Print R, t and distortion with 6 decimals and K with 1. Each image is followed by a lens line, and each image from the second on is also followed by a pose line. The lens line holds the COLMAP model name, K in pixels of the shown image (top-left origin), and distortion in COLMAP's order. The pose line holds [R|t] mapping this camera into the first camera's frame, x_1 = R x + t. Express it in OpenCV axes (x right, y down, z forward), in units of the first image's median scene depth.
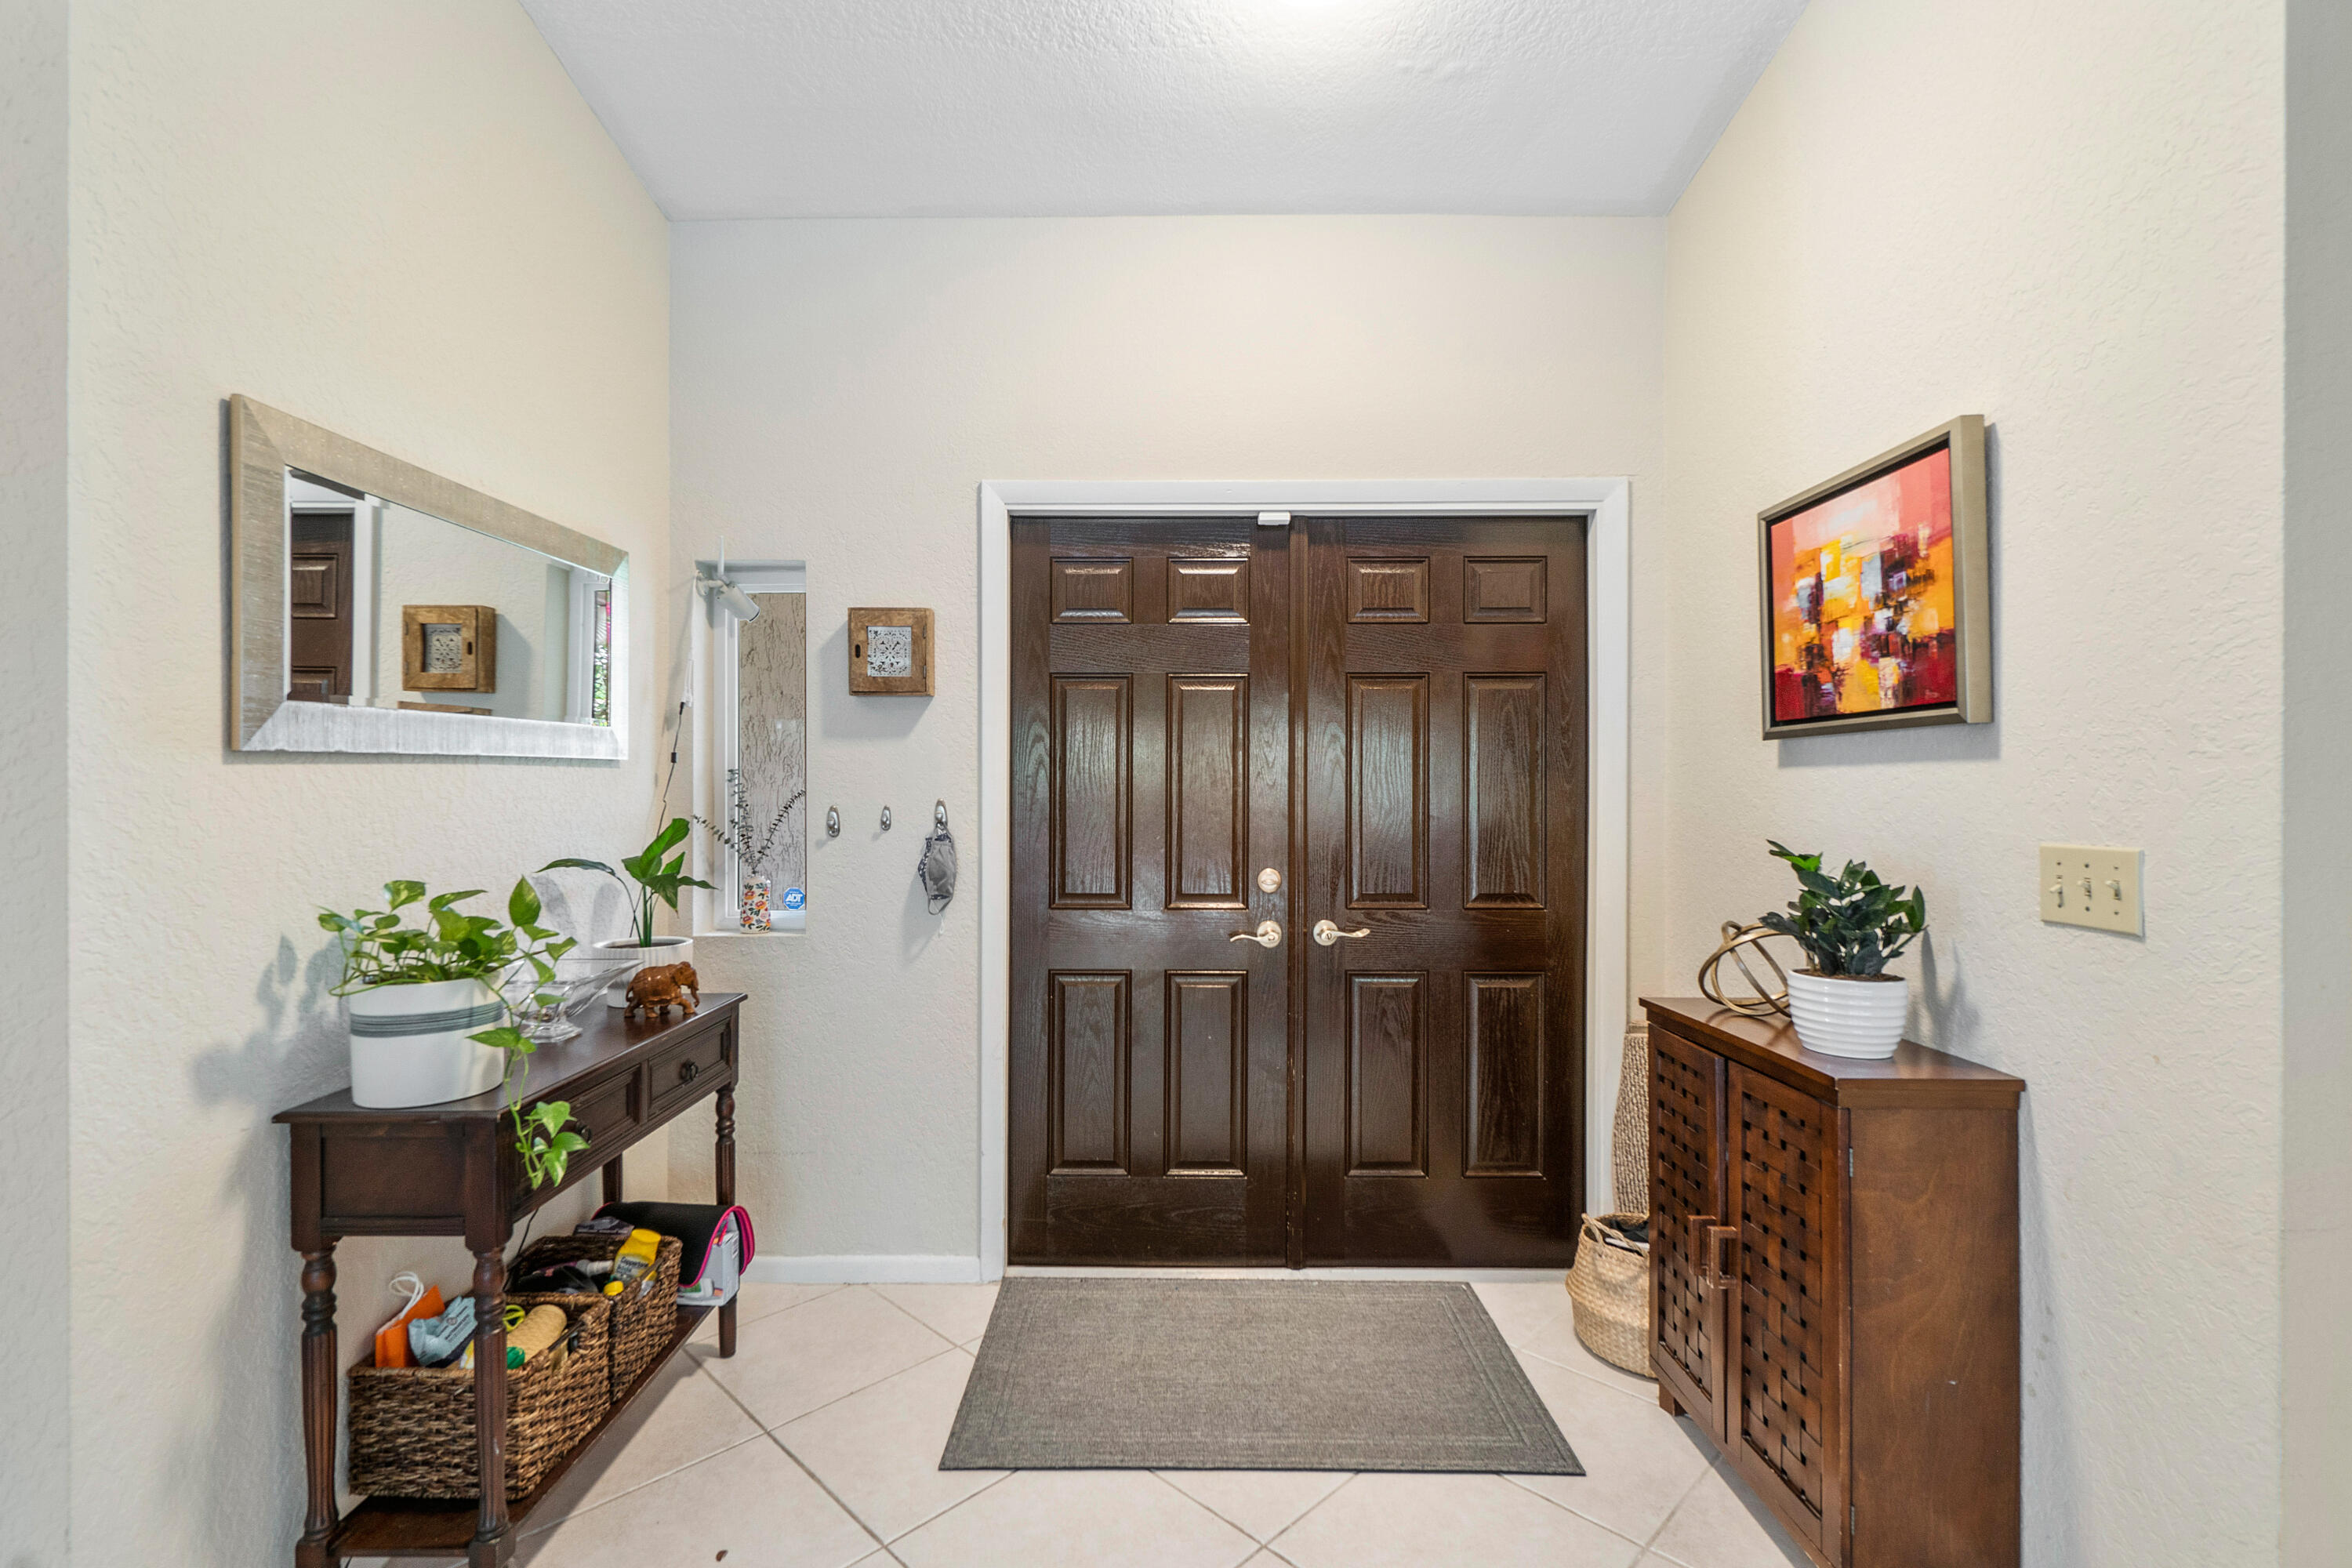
lens RADIAL K [[1070.5, 0, 1133.7], [0, 1070.5, 789.7], [0, 0, 1]] dist [-0.003428, 0.000462]
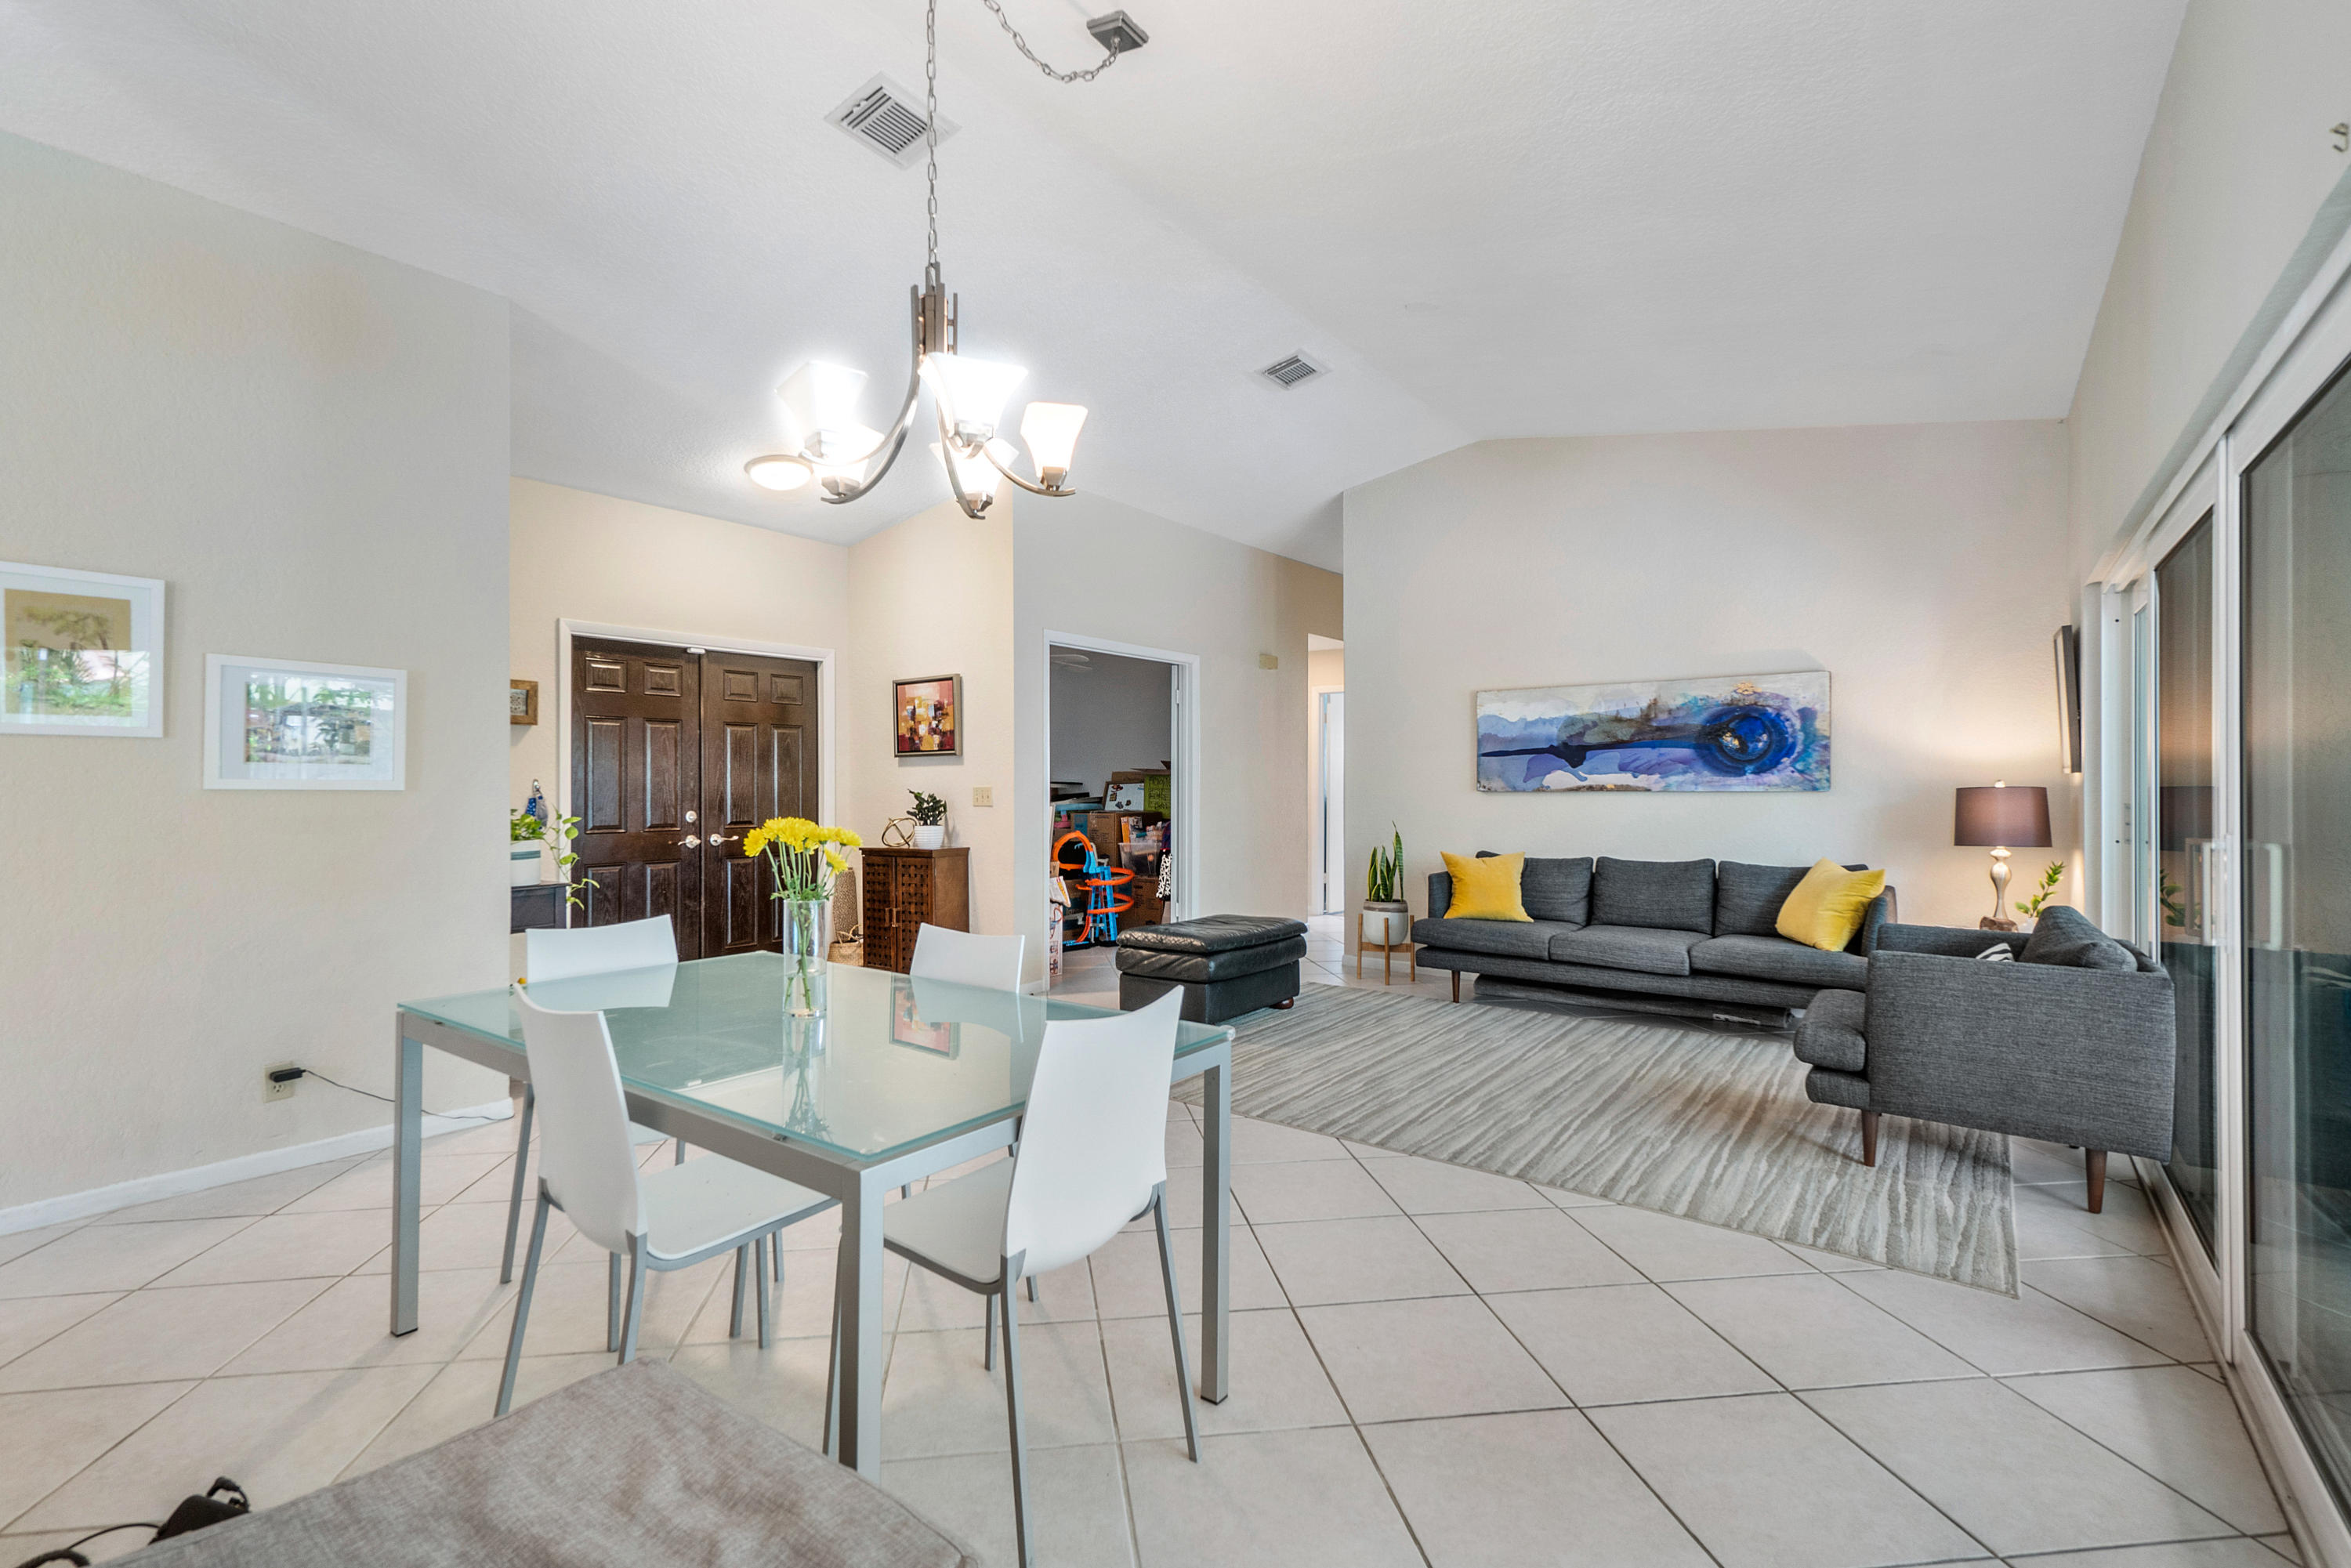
lens RADIAL K [[1070.0, 0, 1180.1], [0, 1070.0, 764.7], [0, 0, 1]] dist [-0.003428, 0.000462]
pose [[0.571999, 0.013401, 0.820145, -1.791765], [0.007945, 0.999729, -0.021877, 0.057797], [-0.820216, 0.019030, 0.571738, -1.732301]]
